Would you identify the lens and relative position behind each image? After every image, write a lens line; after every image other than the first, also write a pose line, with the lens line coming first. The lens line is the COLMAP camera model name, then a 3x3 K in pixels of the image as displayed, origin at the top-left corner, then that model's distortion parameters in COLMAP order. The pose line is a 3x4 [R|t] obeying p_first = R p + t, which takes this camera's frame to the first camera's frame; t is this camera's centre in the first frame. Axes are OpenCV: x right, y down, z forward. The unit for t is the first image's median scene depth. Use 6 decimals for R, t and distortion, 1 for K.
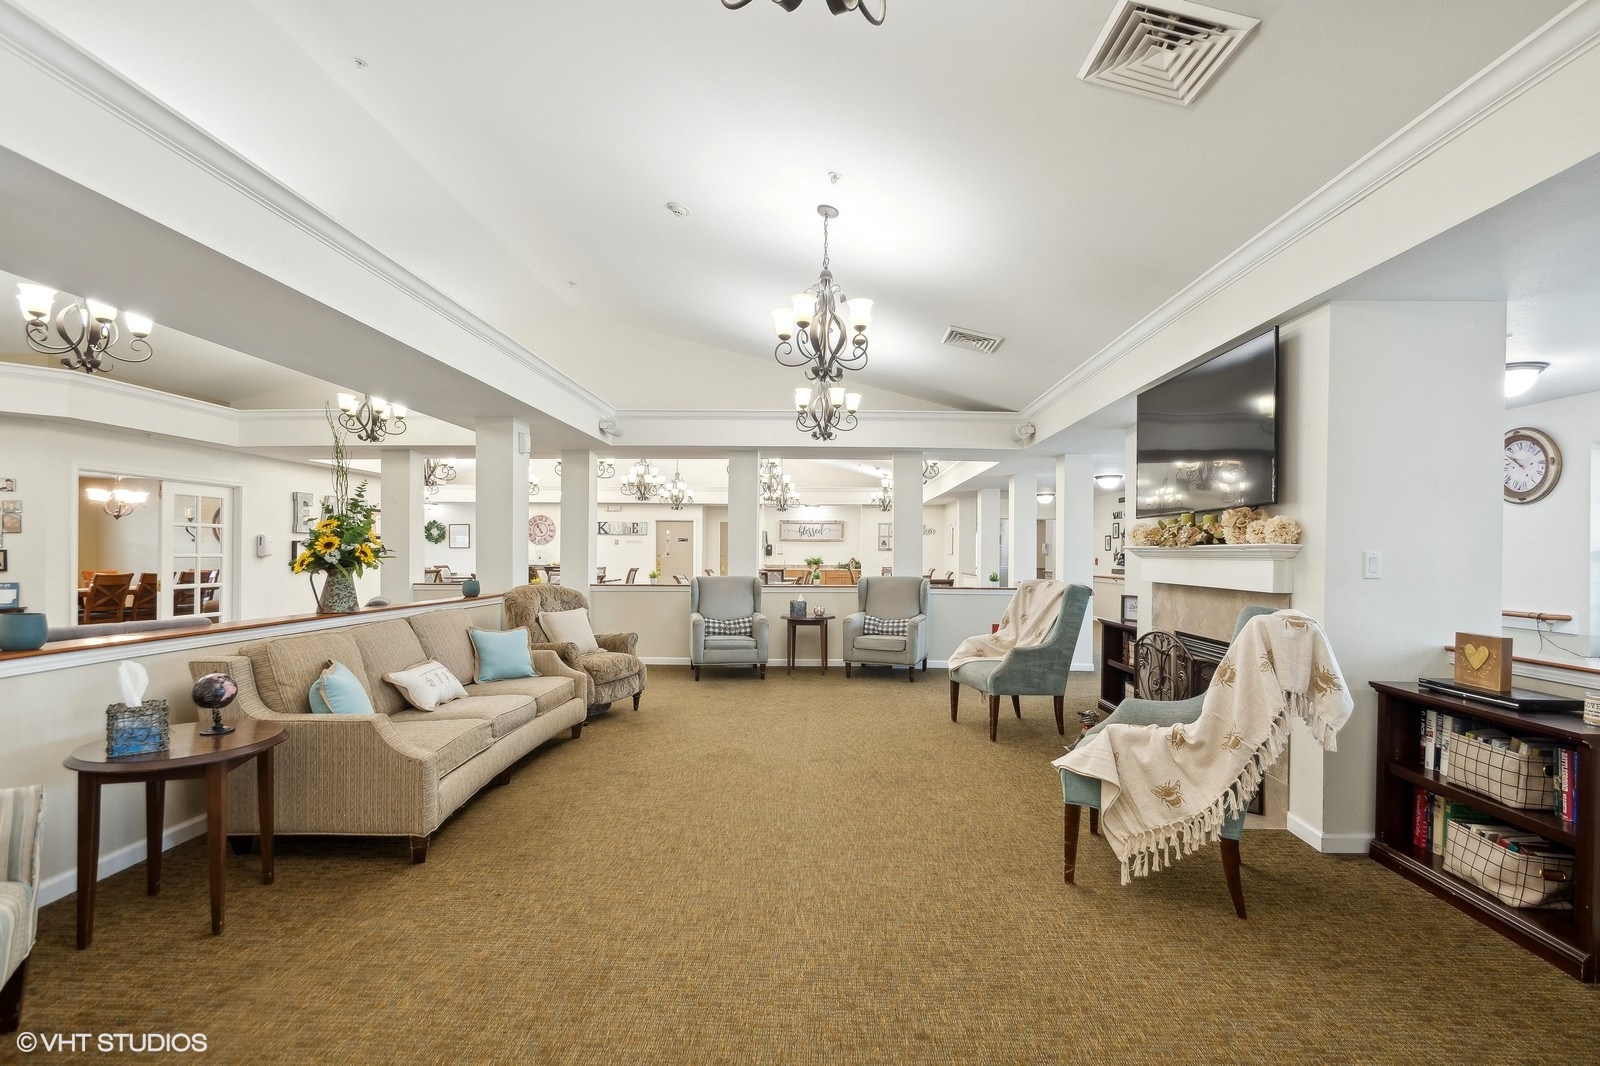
lens RADIAL K [[726.7, 0, 802.2], [0, 726.7, 548.2], [0, 0, 1]] dist [0.011231, -0.001623]
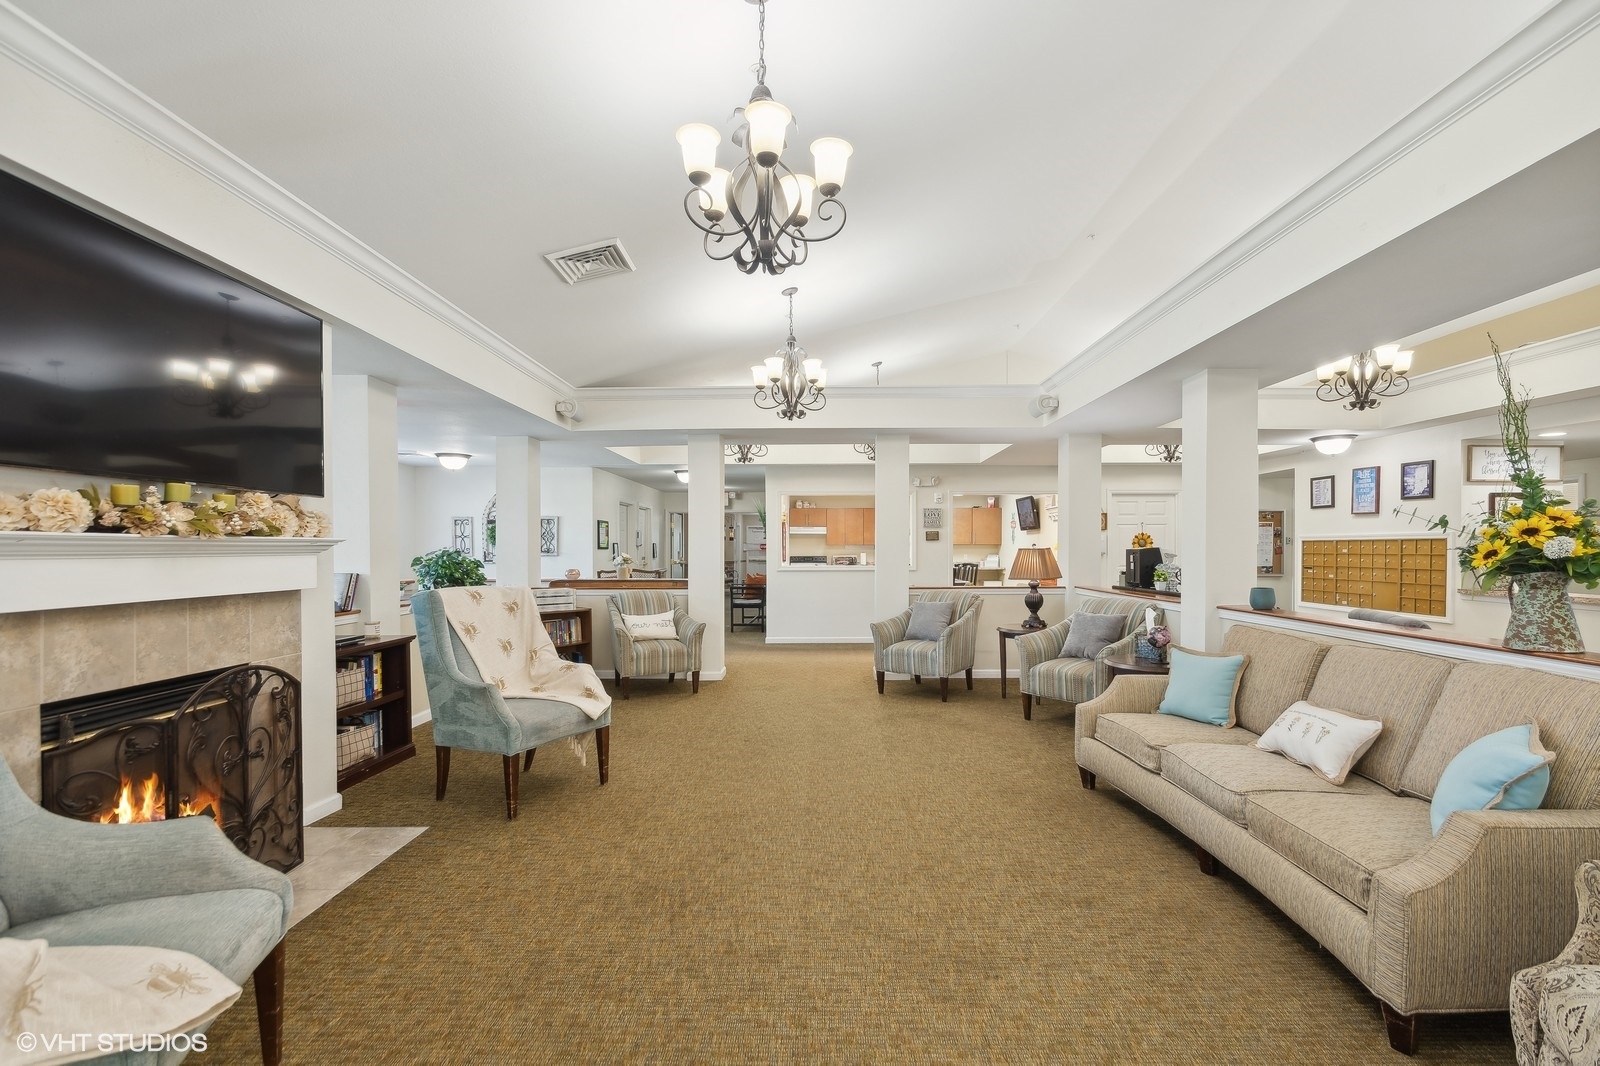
lens RADIAL K [[726.7, 0, 804.5], [0, 726.7, 537.3], [0, 0, 1]] dist [0.011231, -0.001623]
pose [[-0.999811, -0.006858, -0.018200, 0.007087], [-0.006497, 0.999782, -0.019846, 0.007734], [0.018332, -0.019724, -0.999637, 1.639834]]
